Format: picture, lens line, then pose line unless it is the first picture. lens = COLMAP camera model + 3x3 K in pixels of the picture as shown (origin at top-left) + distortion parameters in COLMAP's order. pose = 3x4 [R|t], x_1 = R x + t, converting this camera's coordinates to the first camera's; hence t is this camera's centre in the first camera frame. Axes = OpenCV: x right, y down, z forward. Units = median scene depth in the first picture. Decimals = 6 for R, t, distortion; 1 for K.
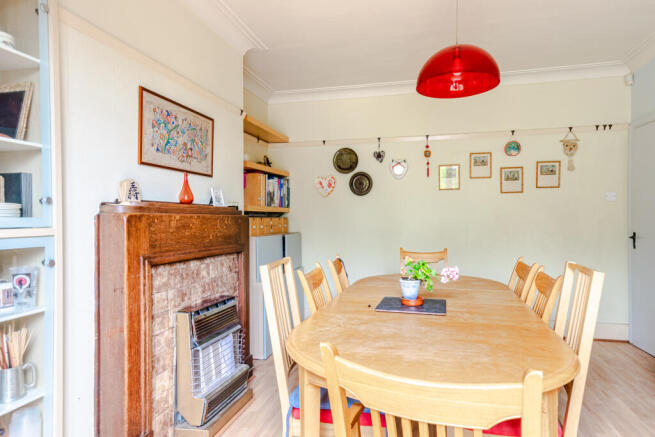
lens RADIAL K [[405.0, 0, 327.9], [0, 405.0, 220.5], [0, 0, 1]] dist [0.020595, -0.000617]
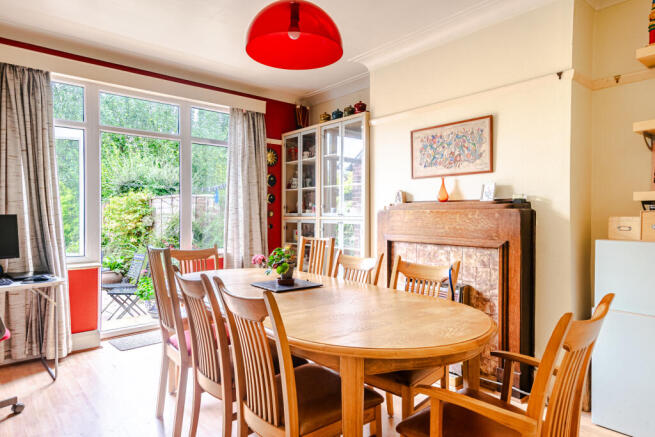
lens RADIAL K [[405.0, 0, 330.0], [0, 405.0, 216.8], [0, 0, 1]] dist [0.020595, -0.000617]
pose [[-0.574079, 0.012255, -0.818708, 0.914923], [-0.000404, 0.999884, 0.015250, -0.012072], [0.818800, 0.009086, -0.574007, 1.459542]]
